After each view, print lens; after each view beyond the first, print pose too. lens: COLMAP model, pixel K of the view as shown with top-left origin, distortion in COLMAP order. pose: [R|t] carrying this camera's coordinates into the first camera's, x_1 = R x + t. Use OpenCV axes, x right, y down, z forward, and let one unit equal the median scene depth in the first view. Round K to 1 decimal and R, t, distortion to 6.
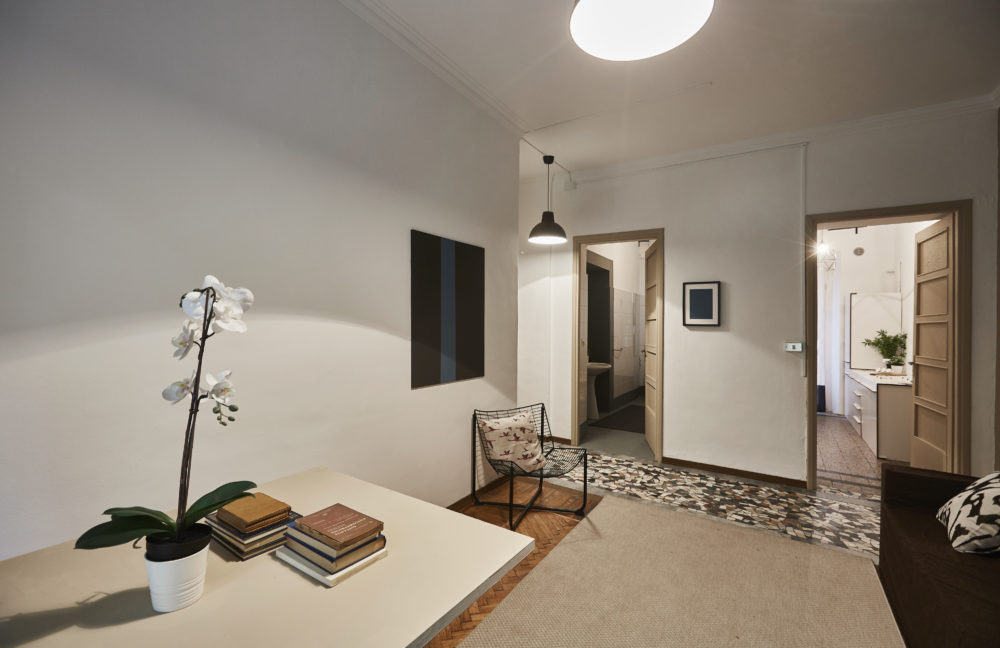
lens RADIAL K [[427.7, 0, 496.9], [0, 427.7, 317.5], [0, 0, 1]] dist [0.000379, -0.001125]
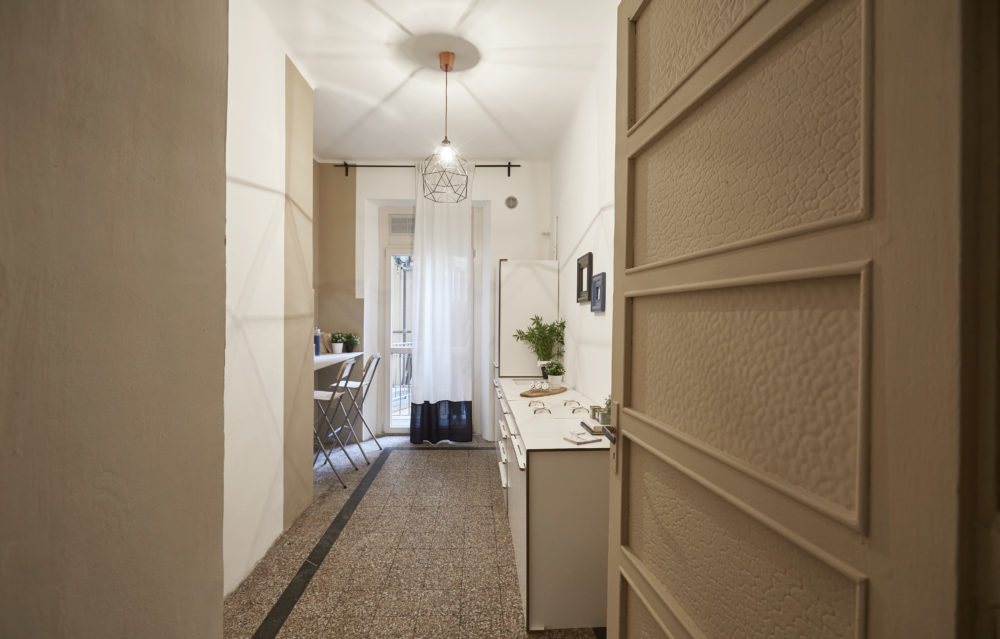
lens RADIAL K [[427.7, 0, 498.4], [0, 427.7, 318.1], [0, 0, 1]] dist [0.000379, -0.001125]
pose [[0.799756, -0.019947, 0.599994, 0.466373], [0.001187, 0.999498, 0.031647, 0.012007], [-0.600325, -0.024597, 0.799378, 0.517472]]
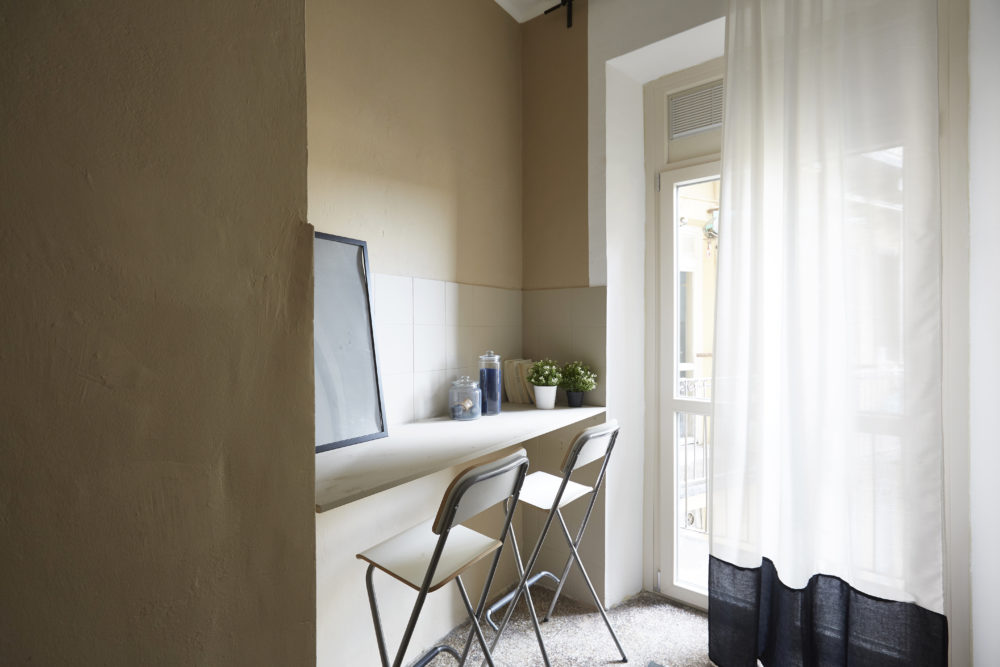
lens RADIAL K [[441.2, 0, 497.6], [0, 441.2, 331.0], [0, 0, 1]] dist [-0.001006, -0.000032]
pose [[0.996390, -0.015624, -0.083449, 0.650984], [0.017276, 0.999668, 0.019106, 0.025171], [0.083123, -0.020479, 0.996329, 0.870050]]
